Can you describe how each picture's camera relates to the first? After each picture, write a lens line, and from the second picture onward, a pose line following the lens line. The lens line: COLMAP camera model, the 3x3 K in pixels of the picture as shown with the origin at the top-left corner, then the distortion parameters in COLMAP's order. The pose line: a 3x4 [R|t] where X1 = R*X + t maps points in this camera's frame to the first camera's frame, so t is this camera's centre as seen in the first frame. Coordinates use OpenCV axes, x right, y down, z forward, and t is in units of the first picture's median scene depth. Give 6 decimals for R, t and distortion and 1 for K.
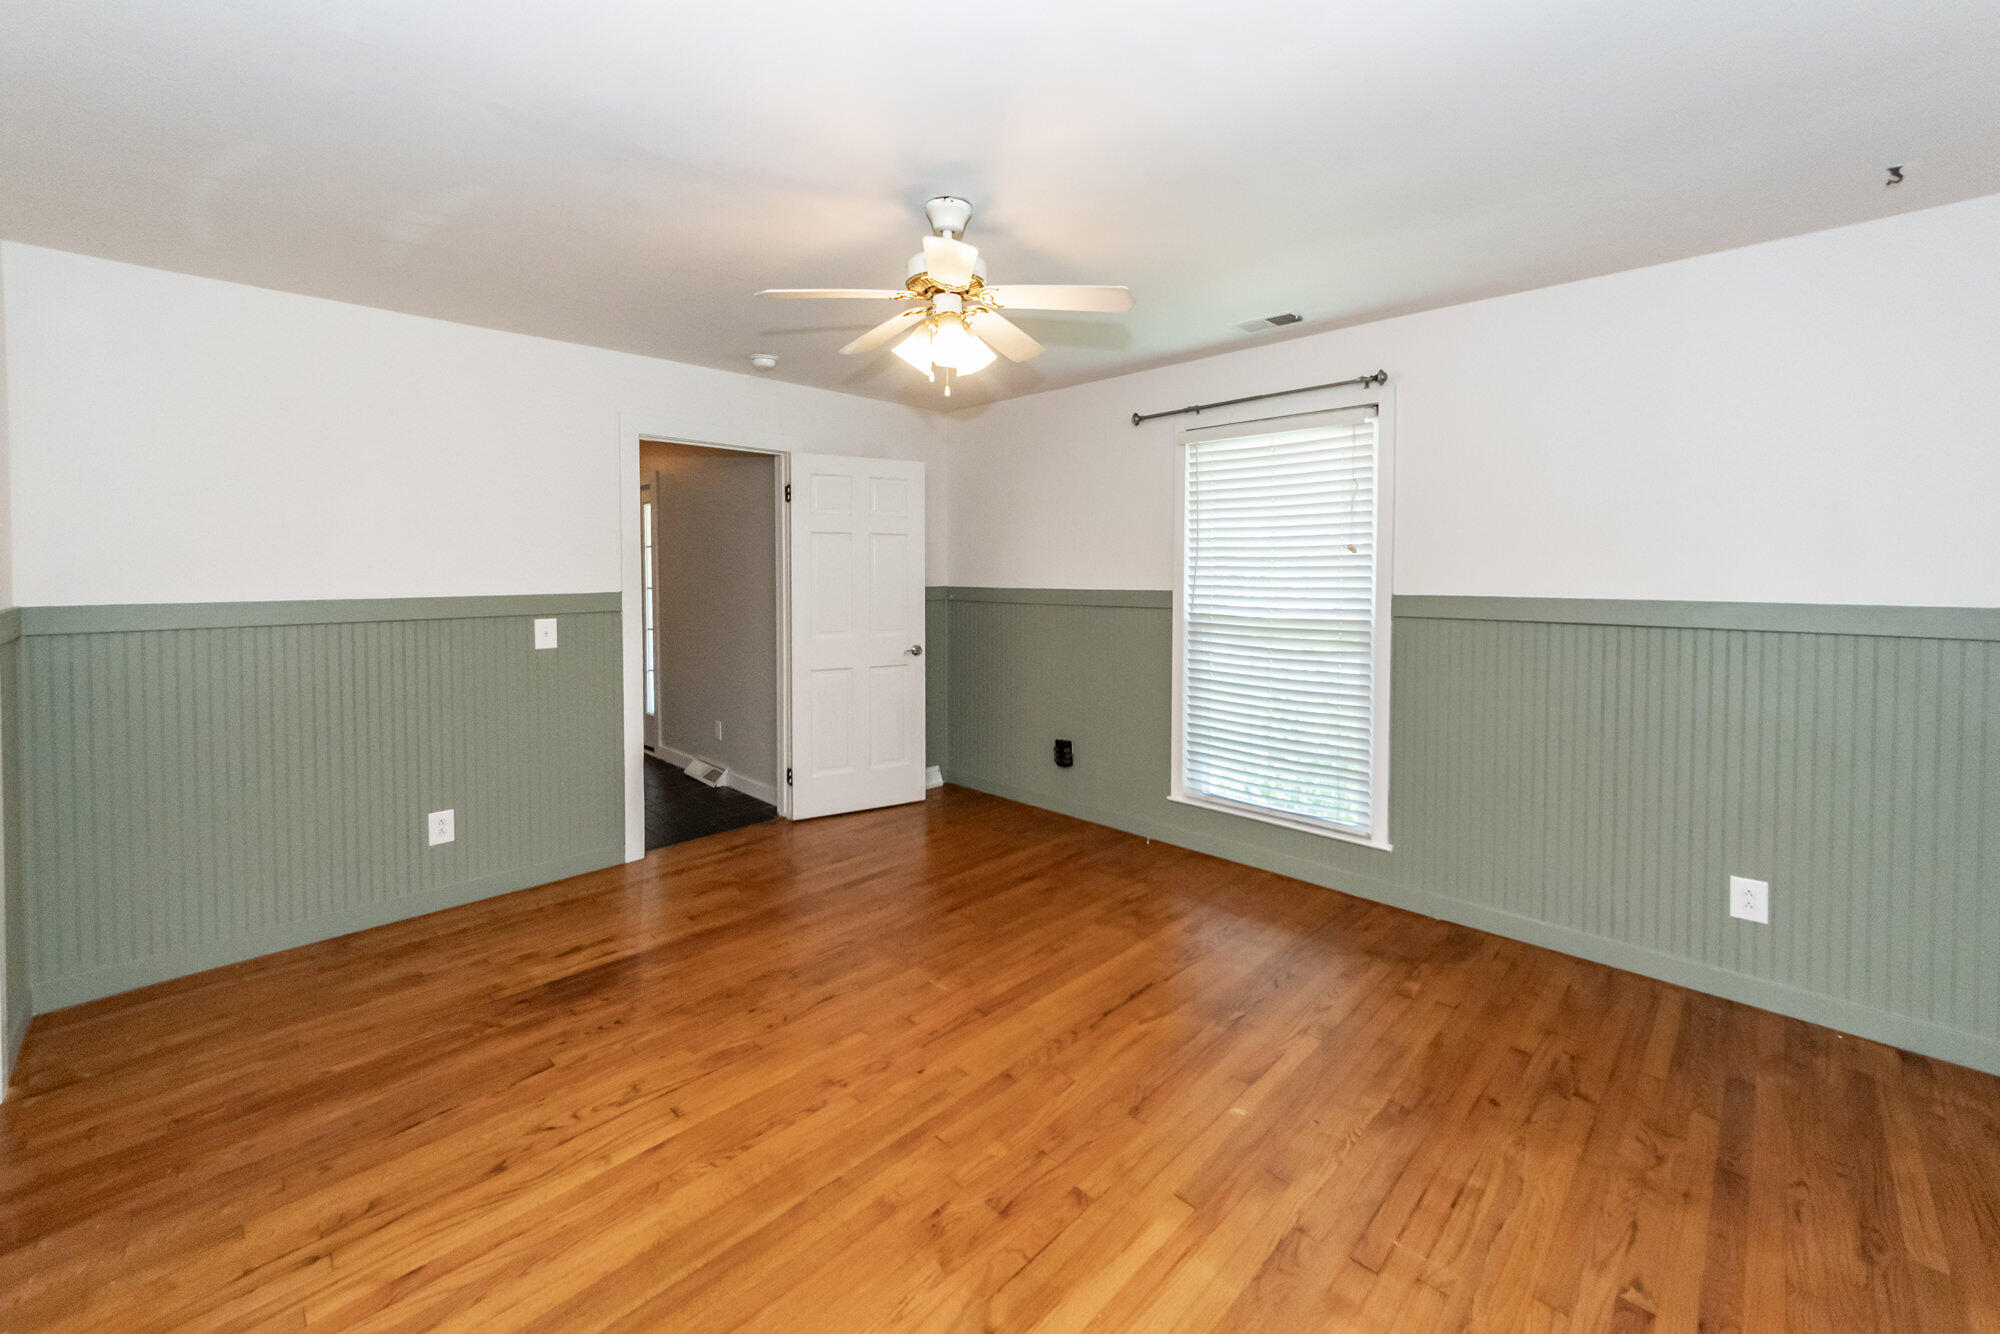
lens RADIAL K [[774.2, 0, 990.9], [0, 774.2, 624.8], [0, 0, 1]] dist [-0.000572, -0.000738]
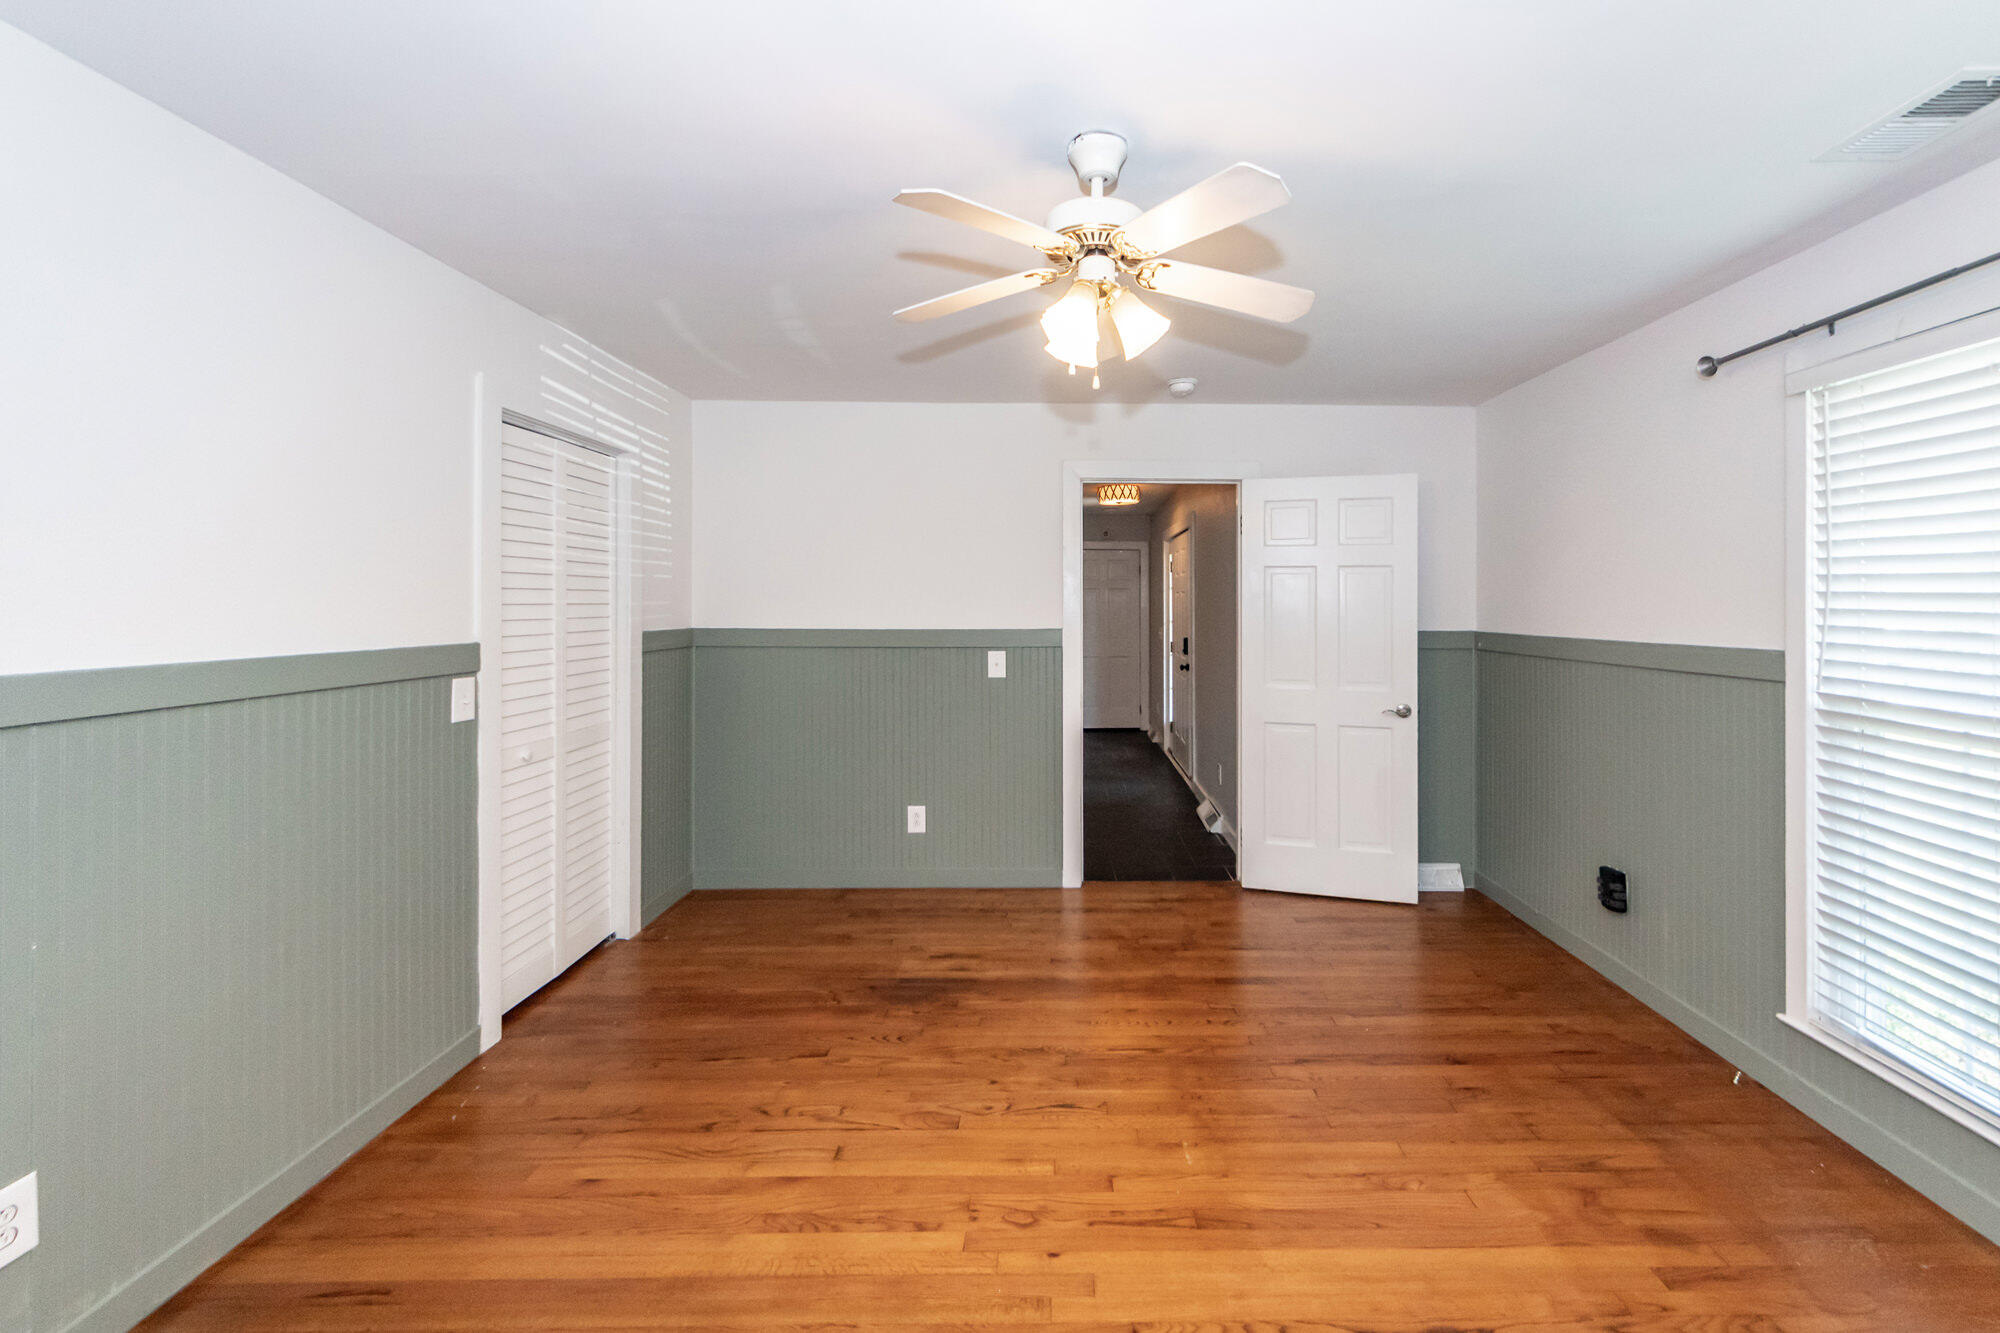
lens RADIAL K [[774.2, 0, 990.9], [0, 774.2, 624.3], [0, 0, 1]] dist [-0.000572, -0.000738]
pose [[0.725457, 0.021909, -0.687918, 0.203517], [-0.055022, 0.998140, -0.026235, -0.016932], [0.686064, 0.056883, 0.725314, 0.188236]]
